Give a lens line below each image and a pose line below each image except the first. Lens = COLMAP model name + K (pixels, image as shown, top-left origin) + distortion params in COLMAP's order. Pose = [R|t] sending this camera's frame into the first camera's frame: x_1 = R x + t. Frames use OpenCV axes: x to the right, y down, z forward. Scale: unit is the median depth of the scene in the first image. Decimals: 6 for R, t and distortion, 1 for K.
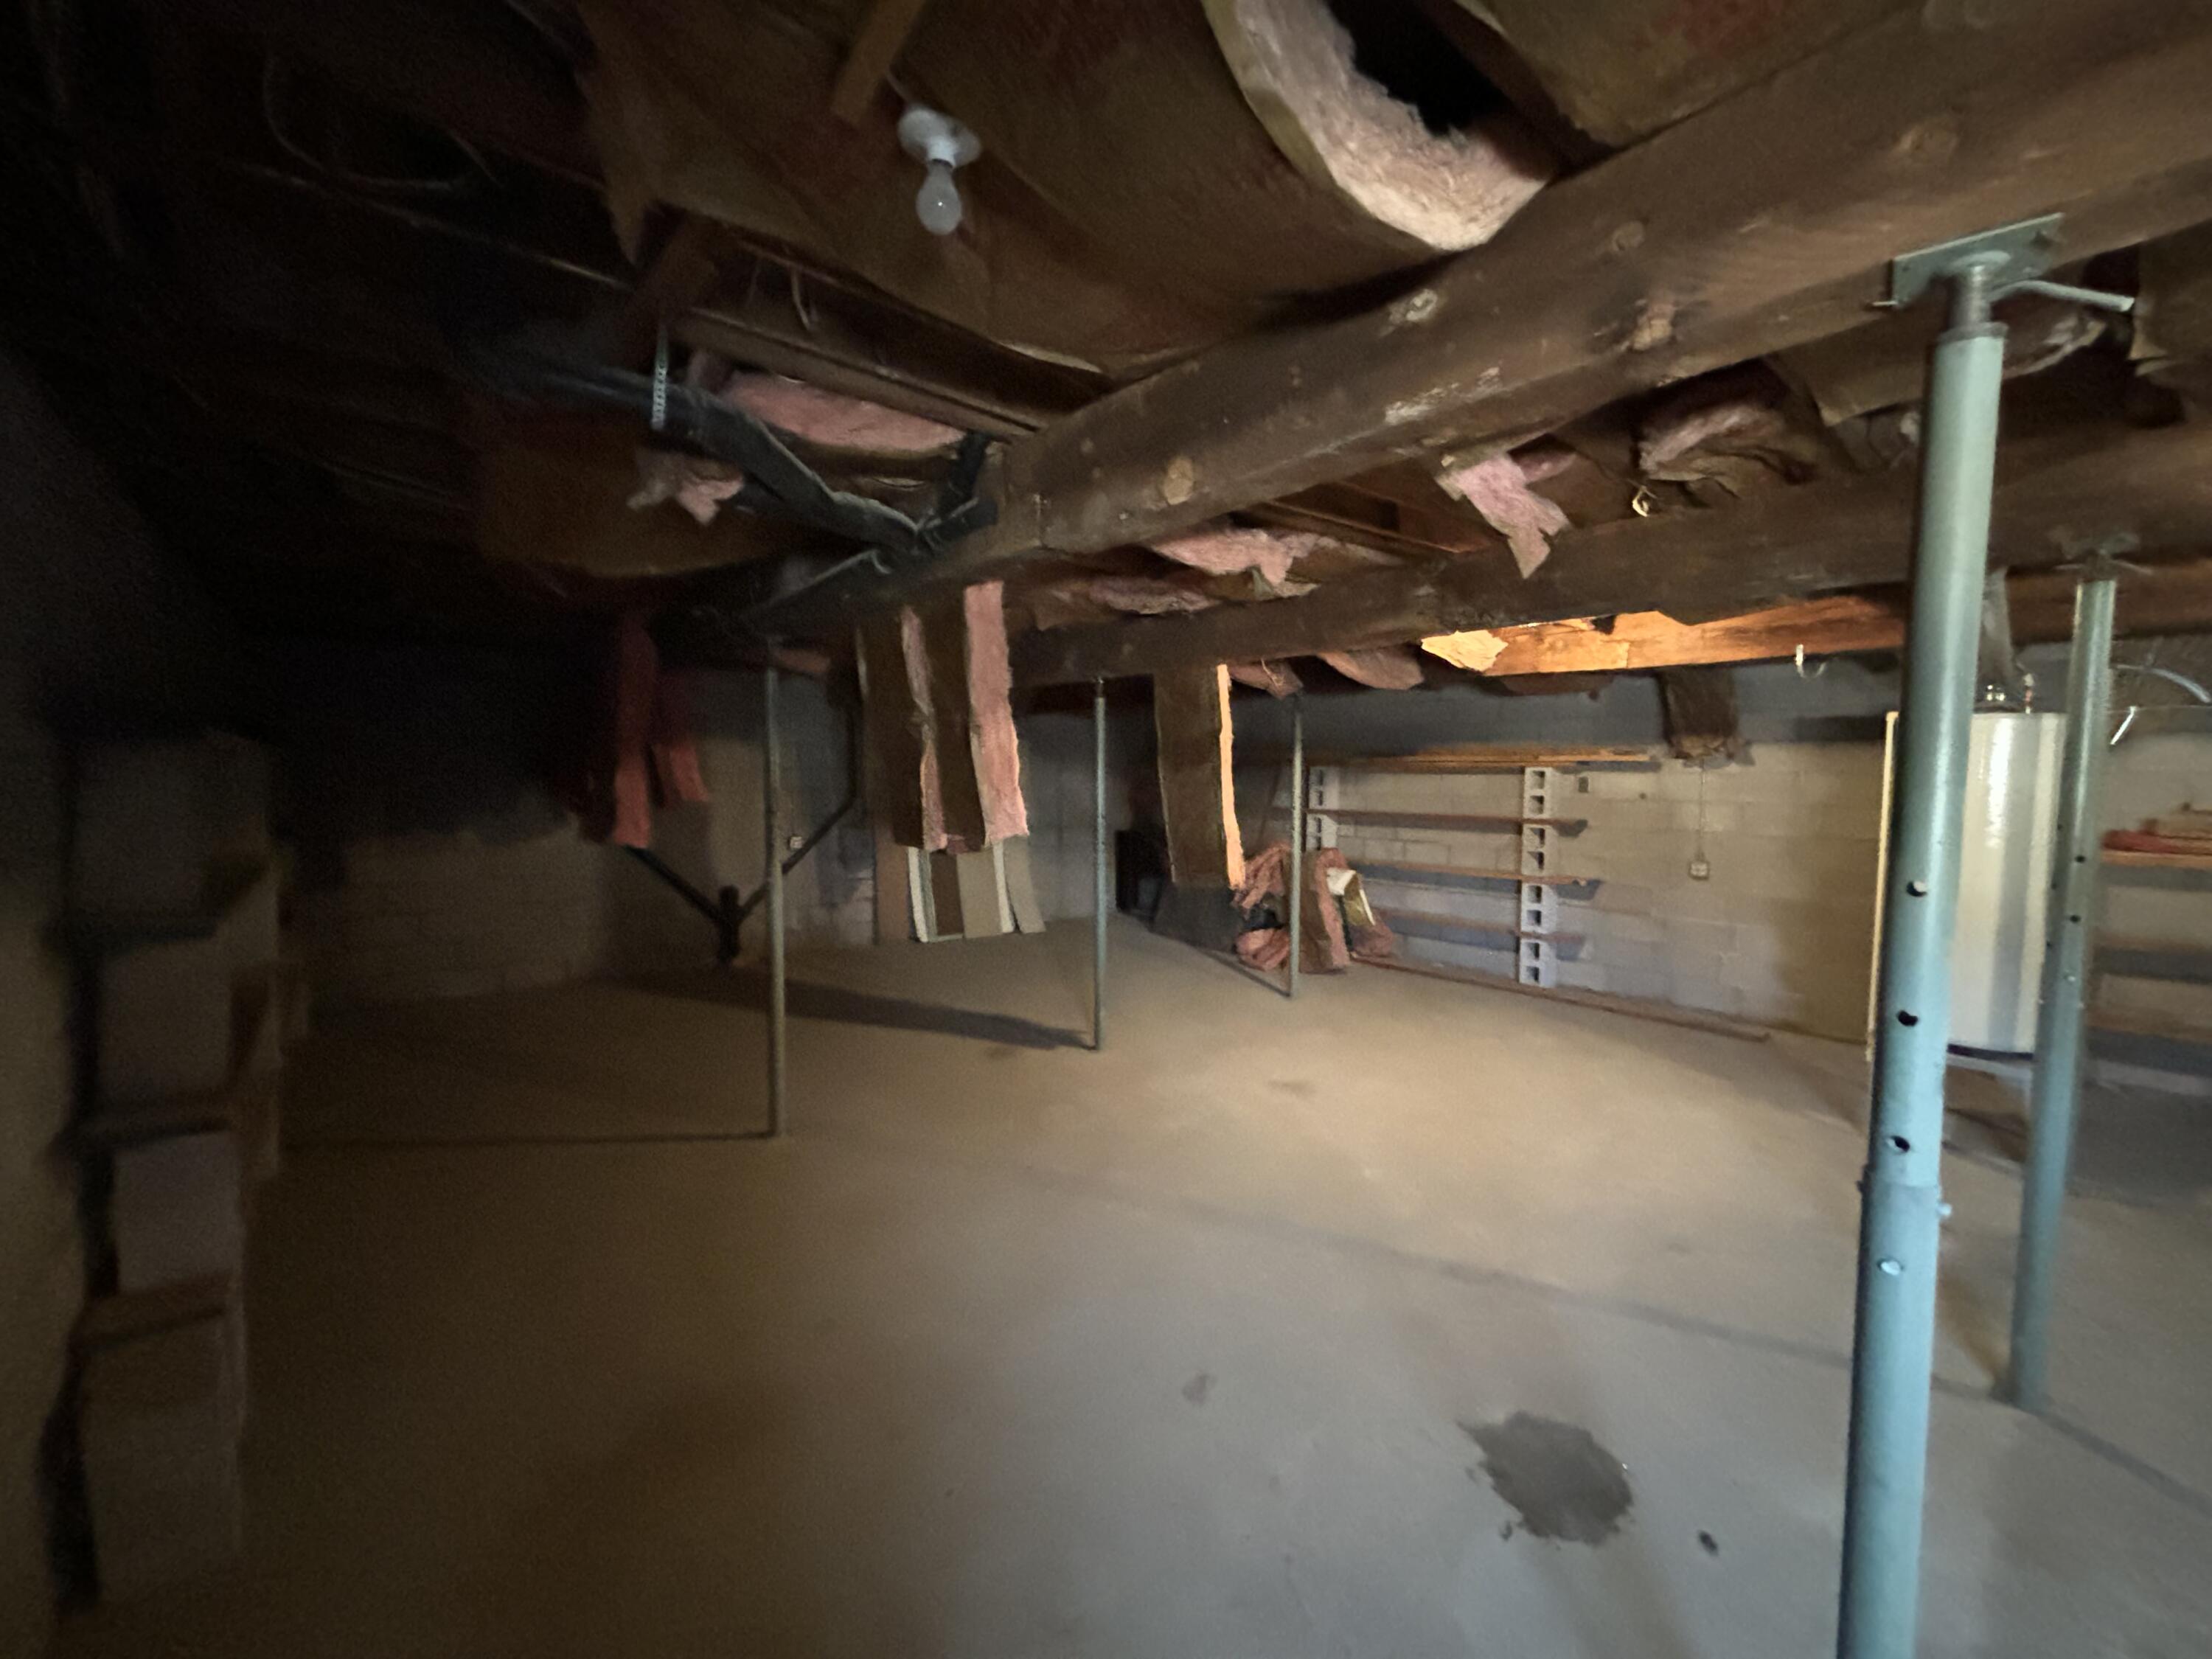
lens RADIAL K [[890.7, 0, 1102.3], [0, 890.7, 836.1], [0, 0, 1]] dist [-0.002541, 0.000046]
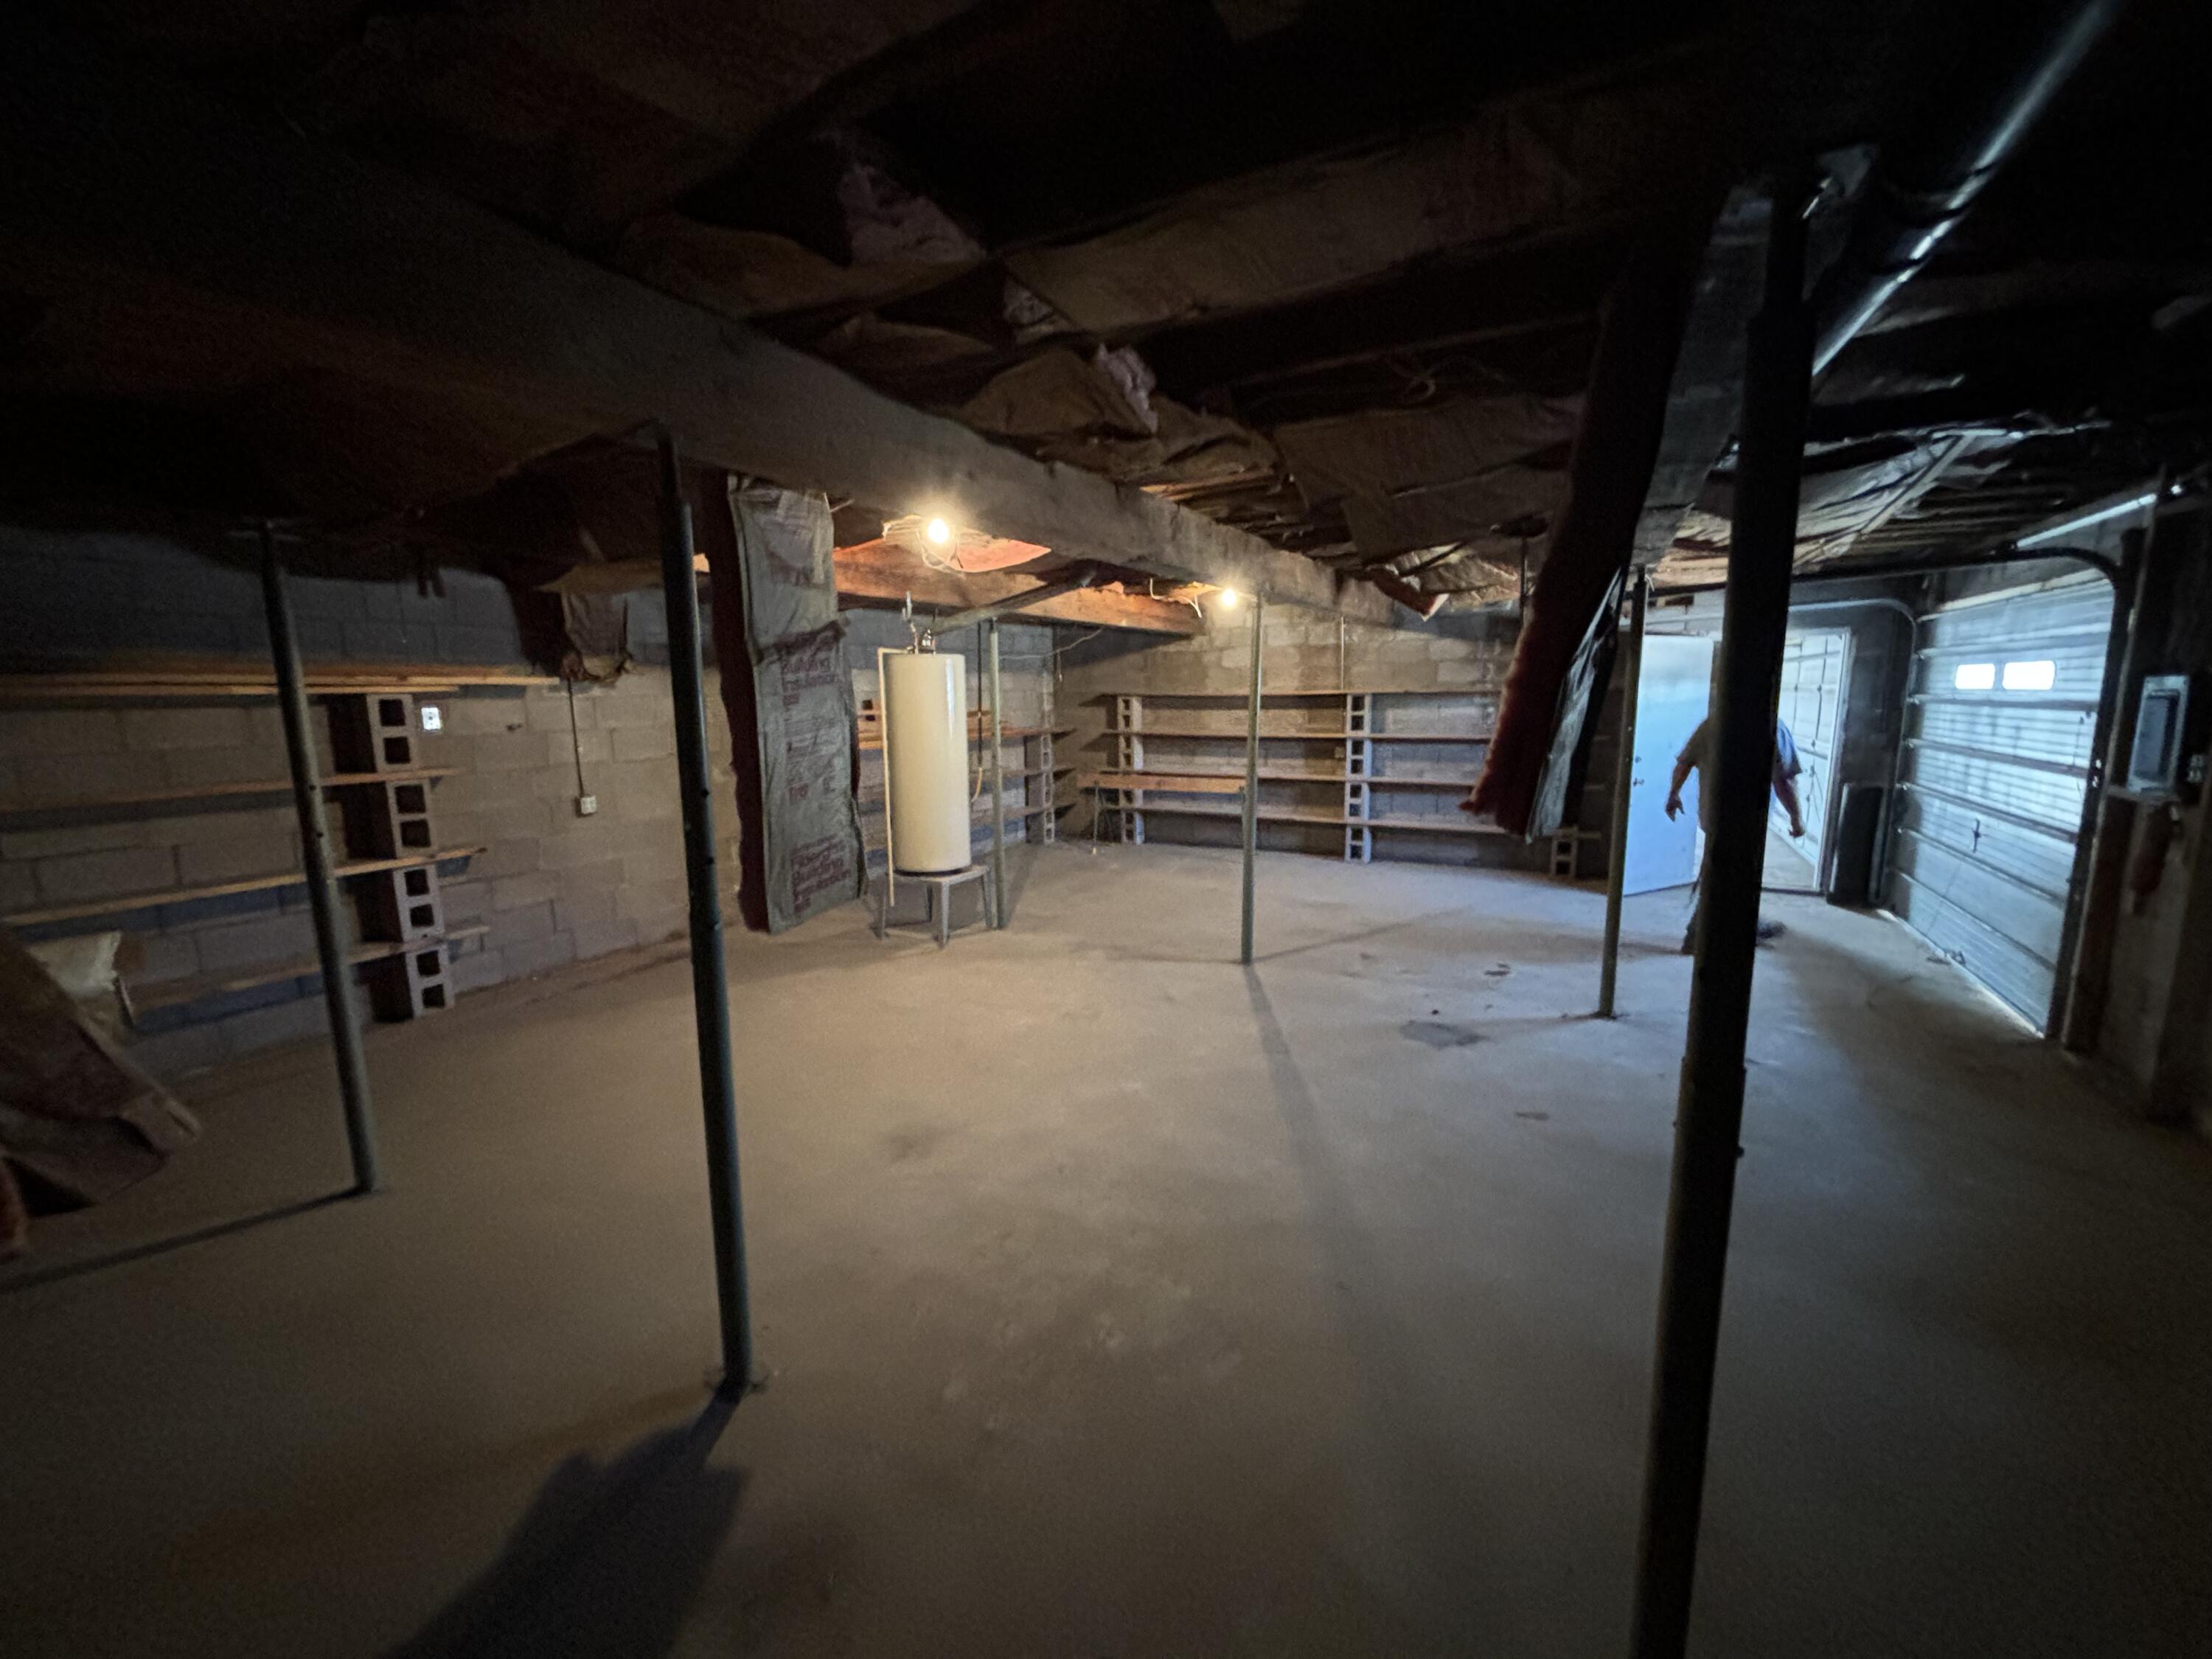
lens RADIAL K [[890.7, 0, 1102.5], [0, 890.7, 829.6], [0, 0, 1]] dist [-0.002541, 0.000046]
pose [[-0.363988, -0.142909, 0.920375, -0.530769], [0.077249, 0.980122, 0.182737, -0.093998], [-0.928195, 0.137612, -0.345714, 1.219060]]
